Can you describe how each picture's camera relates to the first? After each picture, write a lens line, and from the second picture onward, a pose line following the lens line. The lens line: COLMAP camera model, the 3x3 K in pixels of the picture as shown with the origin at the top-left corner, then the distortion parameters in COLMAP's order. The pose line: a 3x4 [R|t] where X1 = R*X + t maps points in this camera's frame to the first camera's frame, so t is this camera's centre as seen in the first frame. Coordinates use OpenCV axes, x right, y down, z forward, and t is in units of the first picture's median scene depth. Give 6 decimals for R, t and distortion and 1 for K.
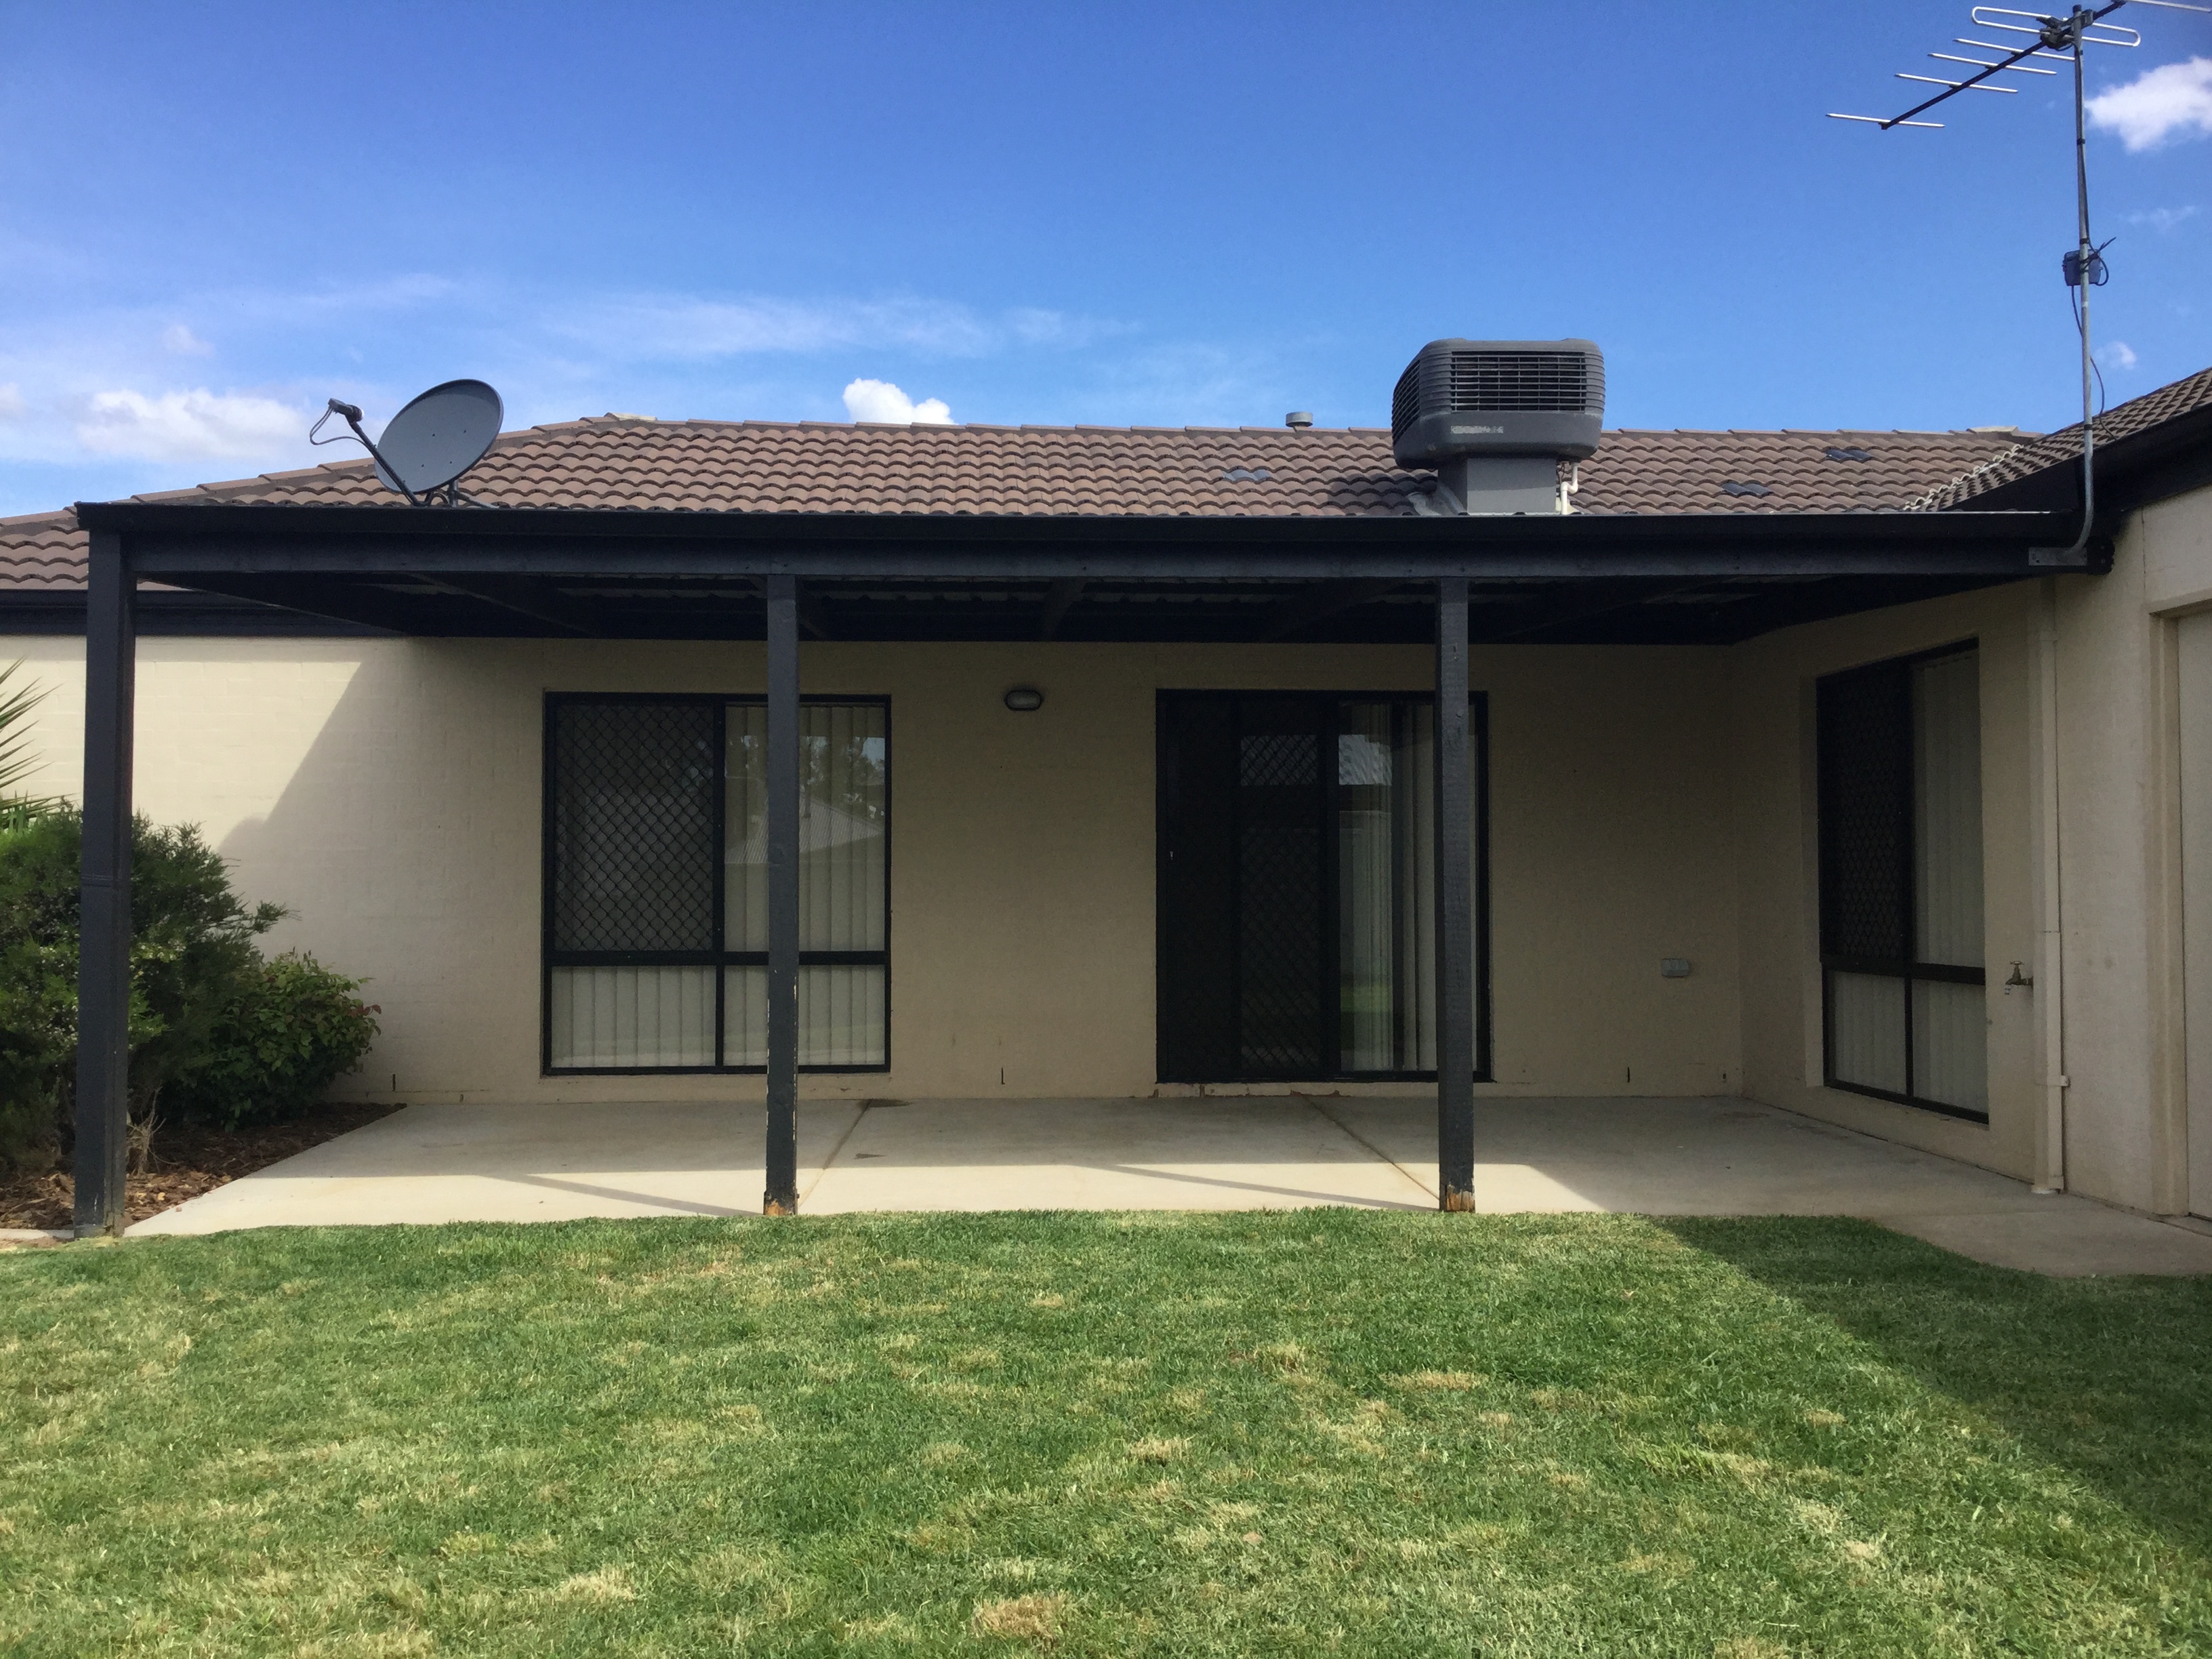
lens RADIAL K [[2008.5, 0, 1099.1], [0, 2008.5, 833.7], [0, 0, 1]] dist [-0.003930, 0.000000]
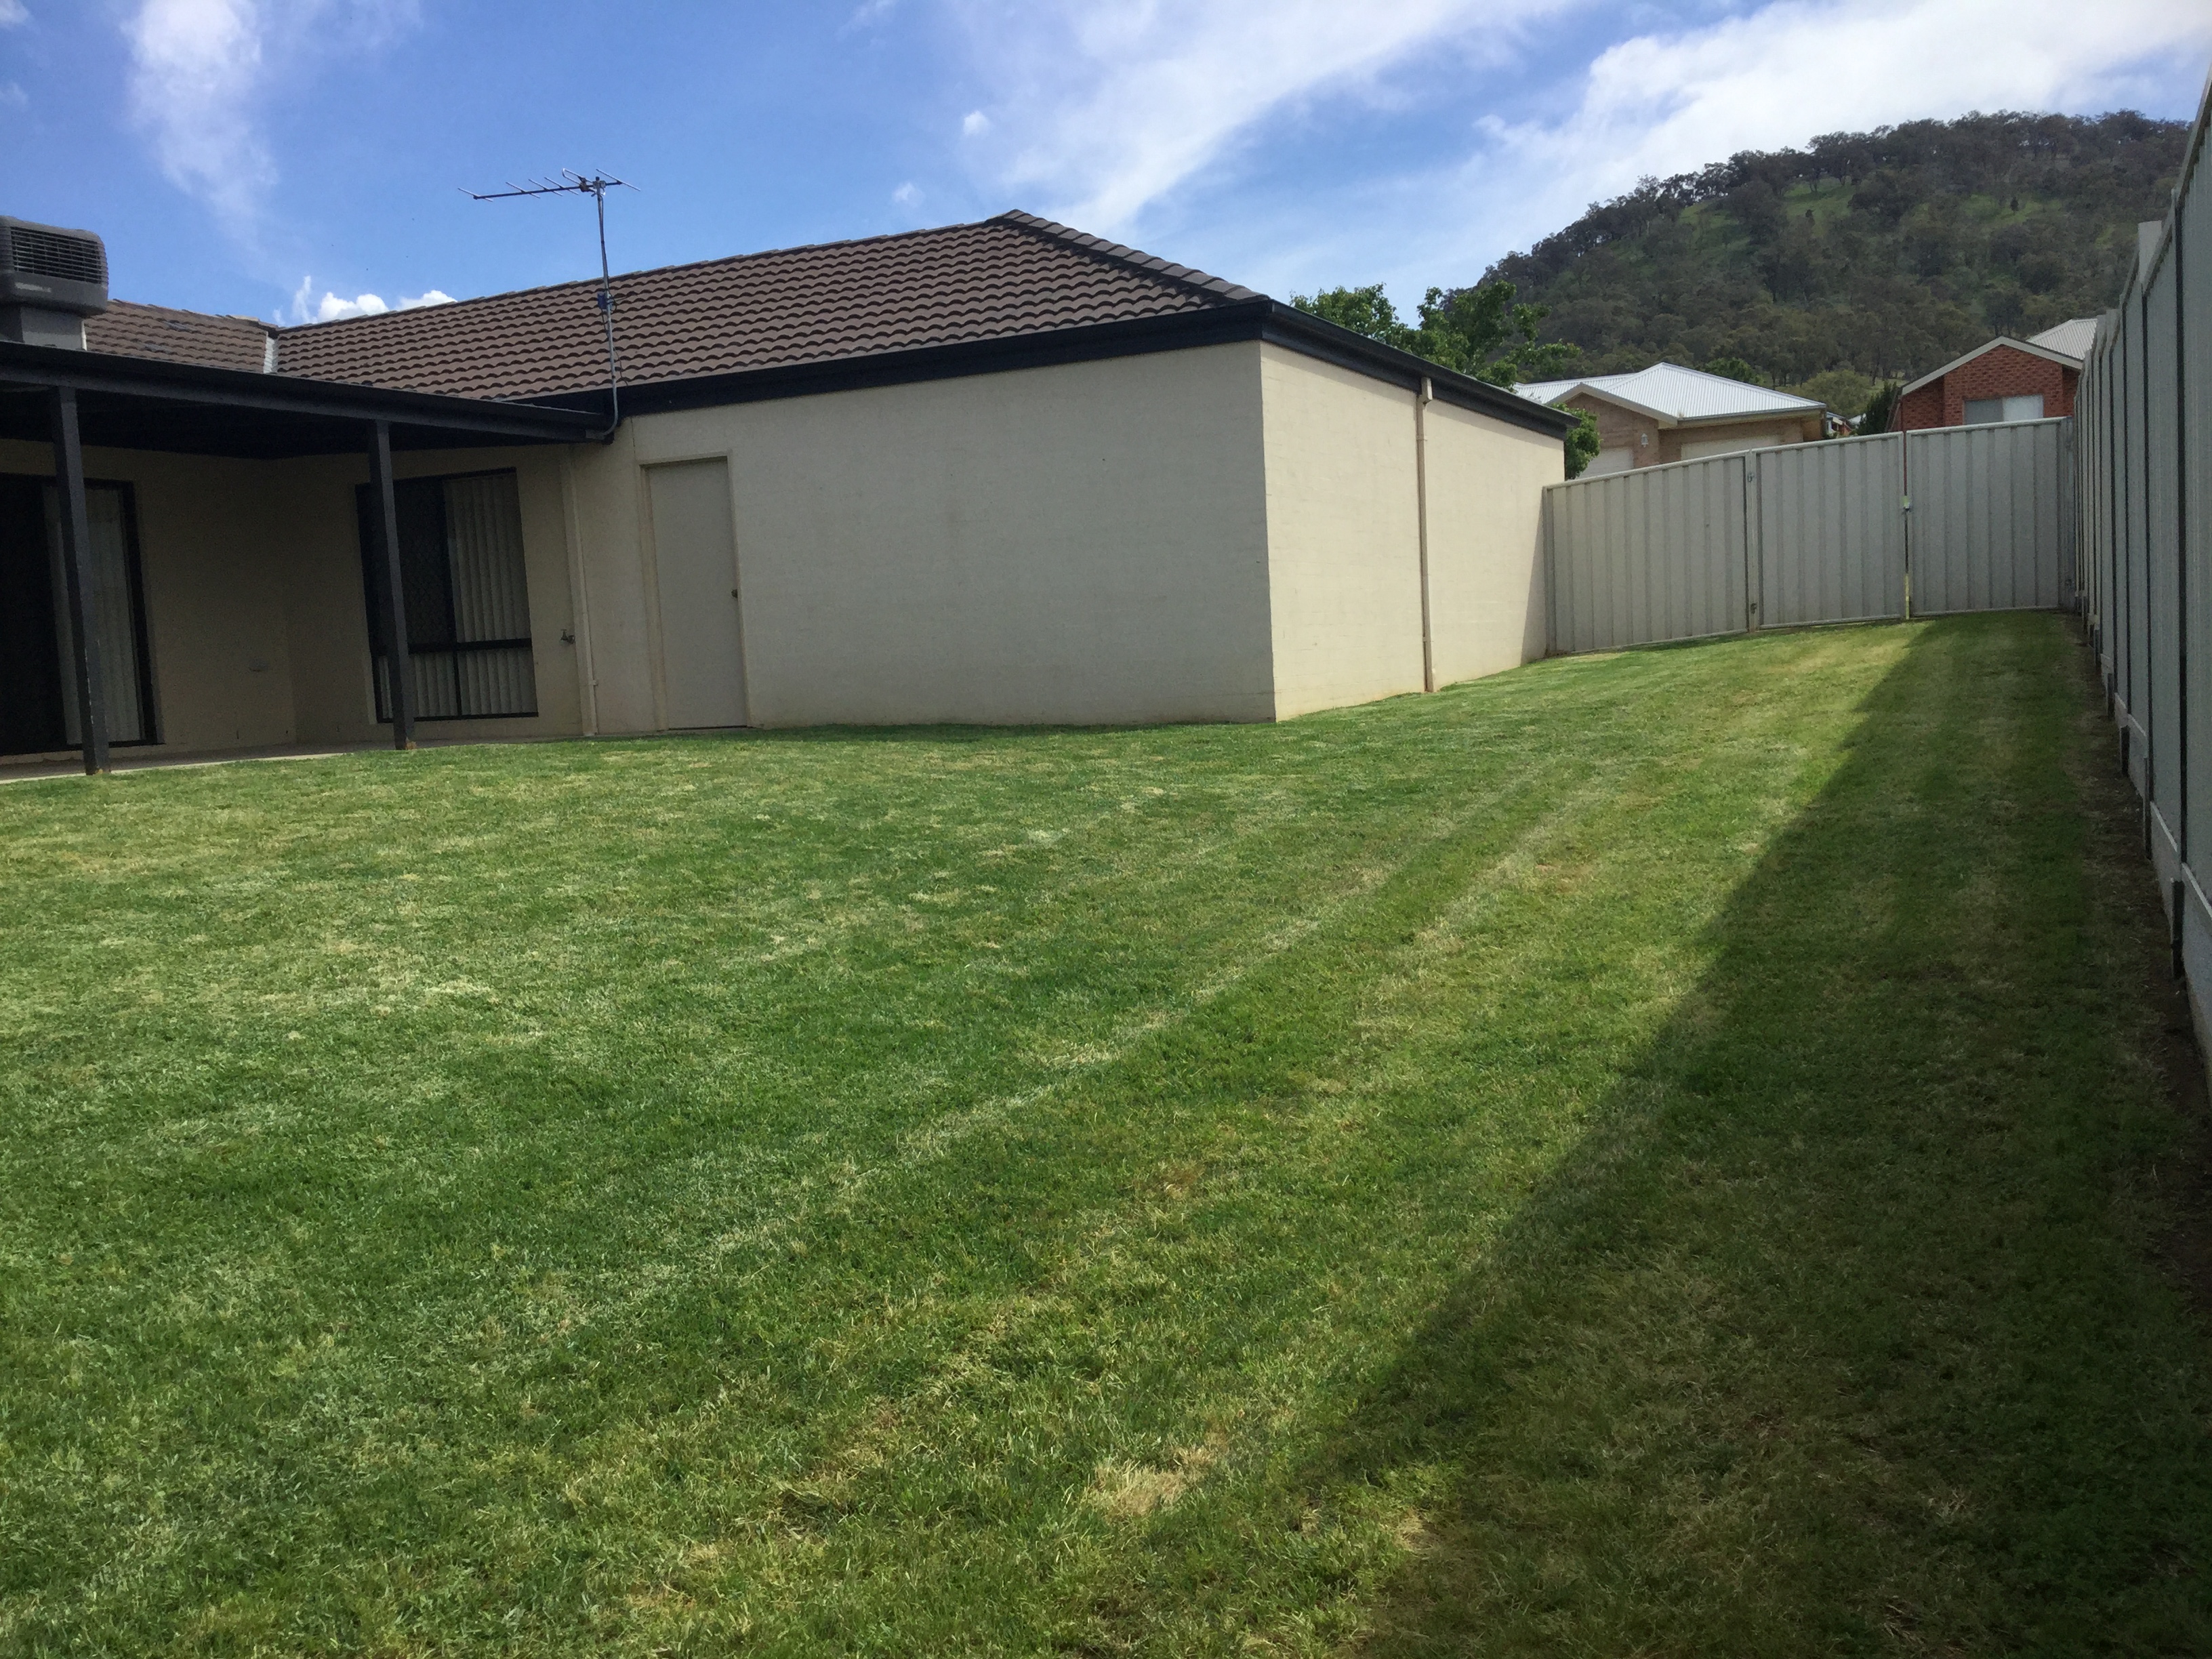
lens RADIAL K [[2008.5, 0, 1099.1], [0, 2008.5, 828.2], [0, 0, 1]] dist [-0.003930, 0.000000]
pose [[0.449920, -0.105577, 0.886806, -0.738994], [0.026823, 0.994137, 0.104746, 0.042165], [-0.892666, -0.023340, 0.450114, -0.276194]]
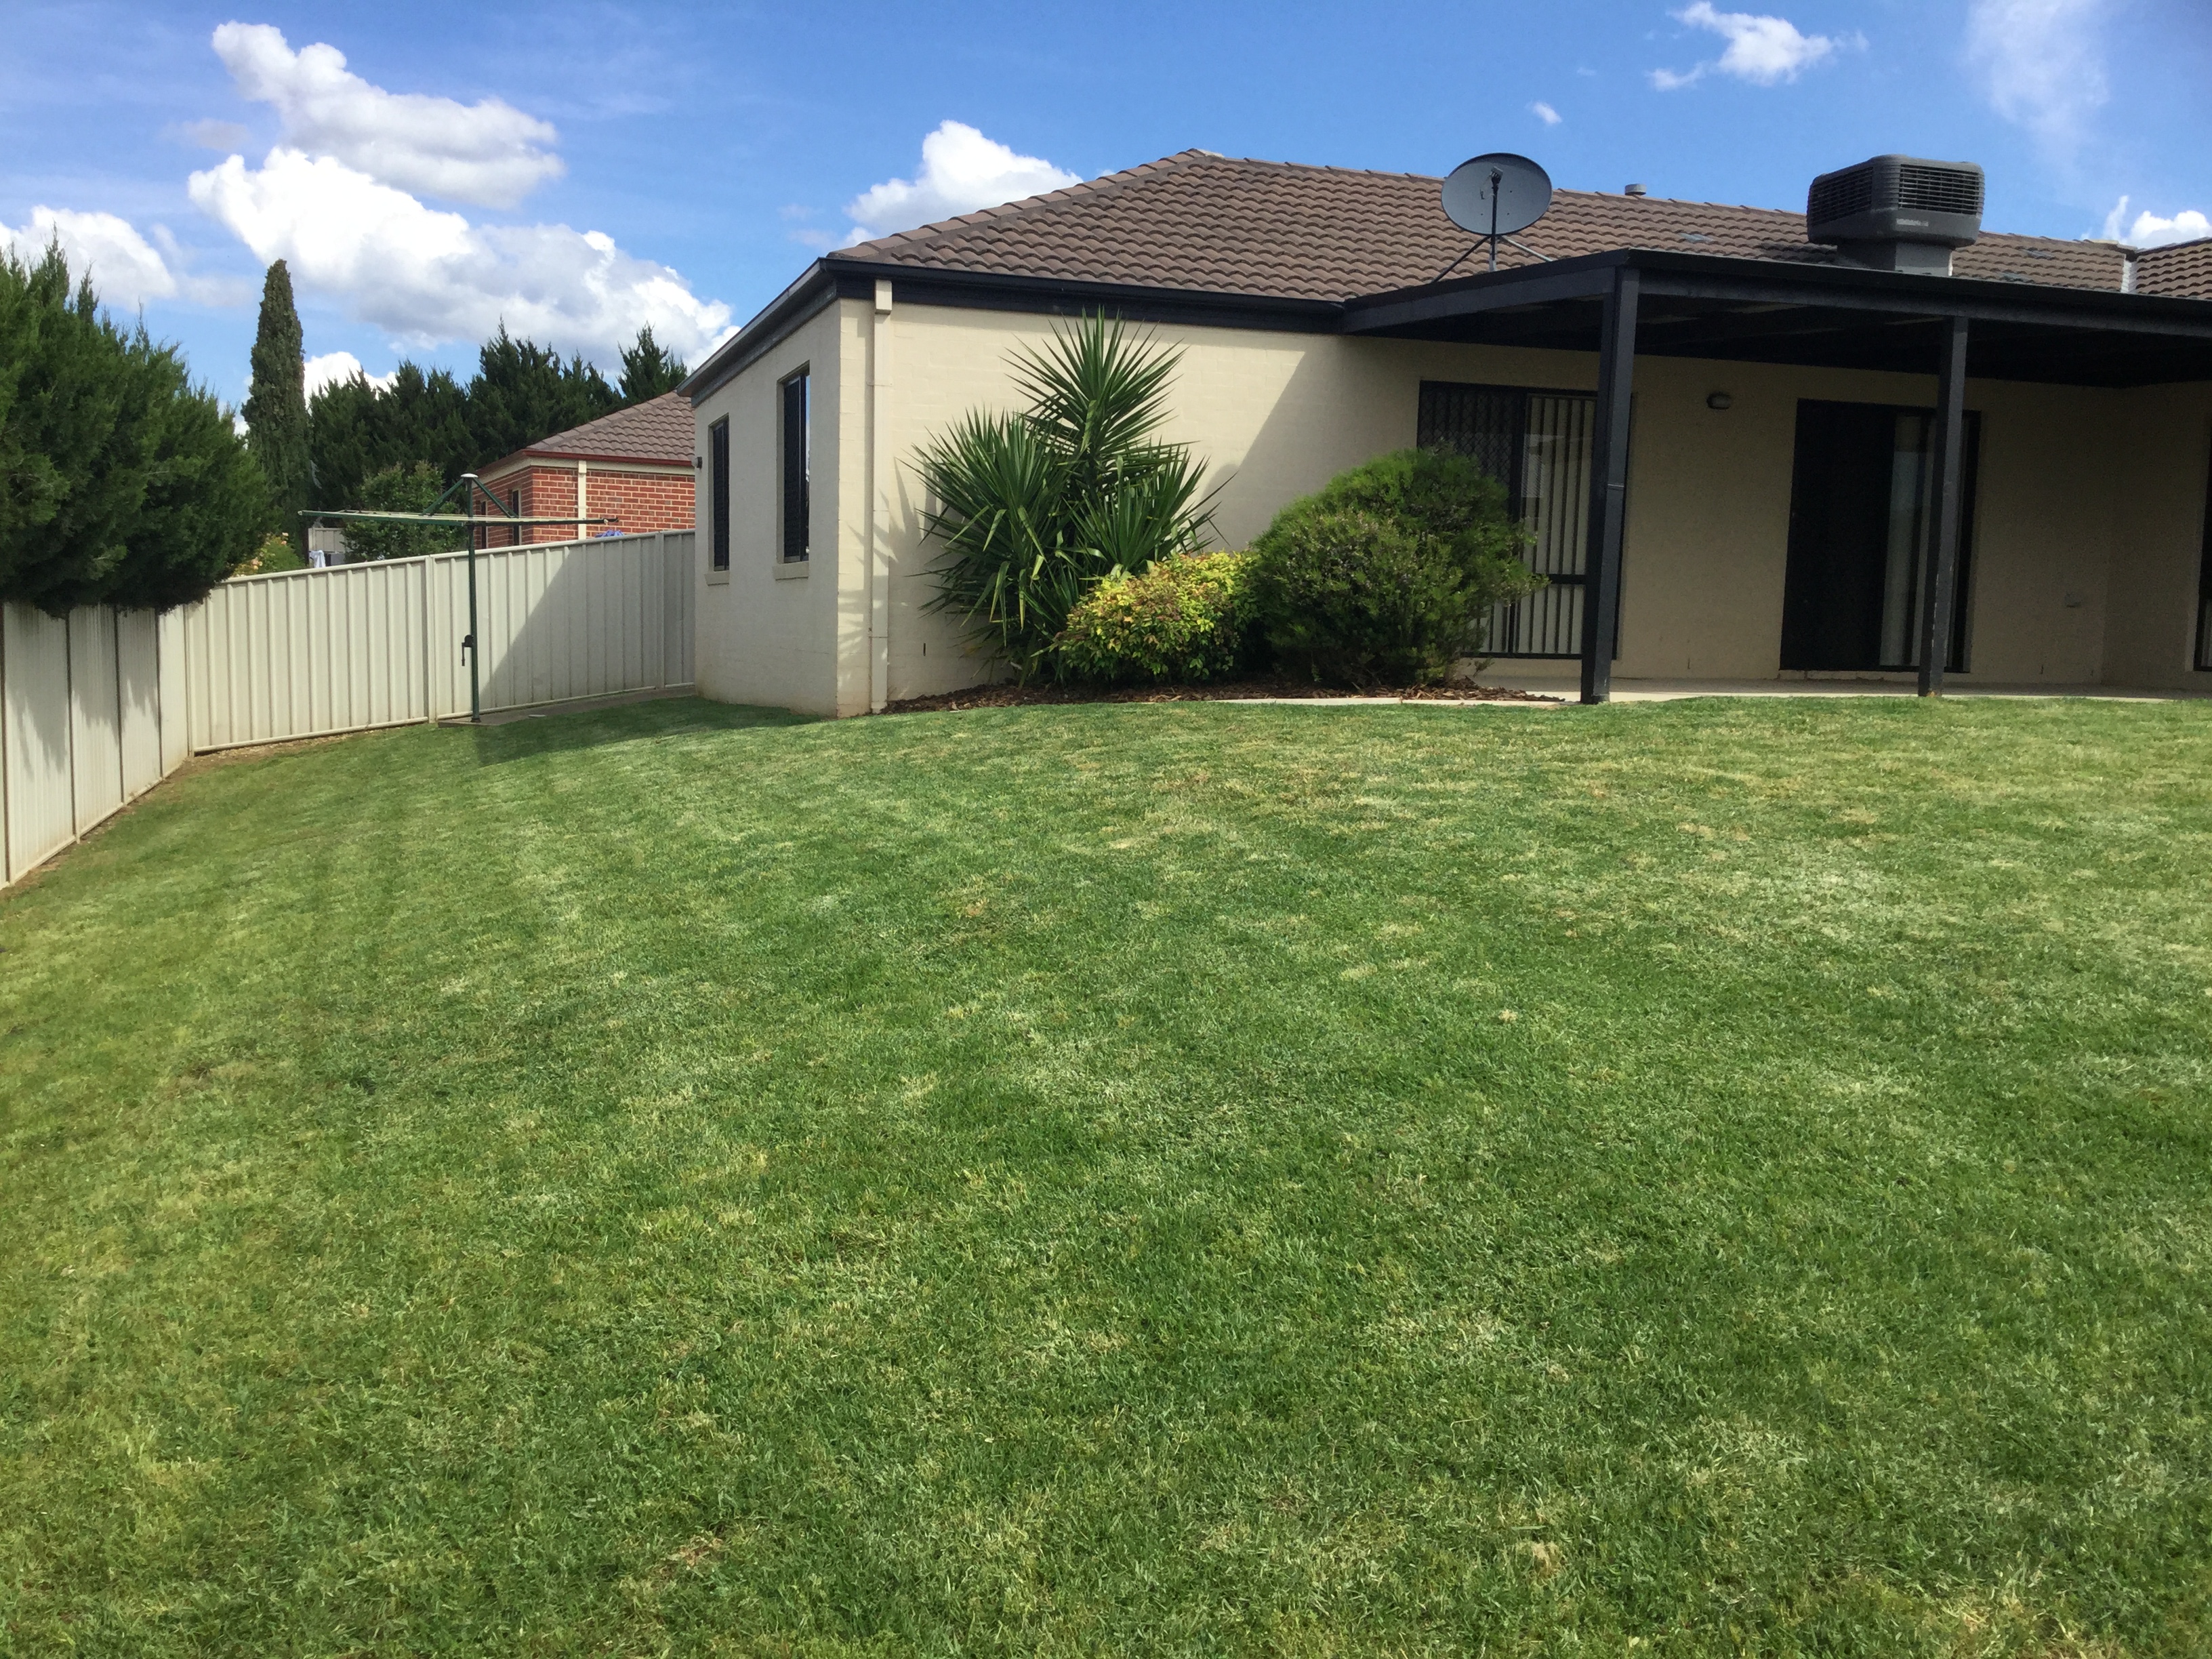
lens RADIAL K [[2008.5, 0, 1104.6], [0, 2008.5, 831.7], [0, 0, 1]] dist [-0.003930, 0.000000]
pose [[0.957212, -0.014261, 0.289035, -0.777081], [-0.027086, 0.989986, 0.138546, 0.044299], [-0.288116, -0.140447, 0.947240, -0.242535]]
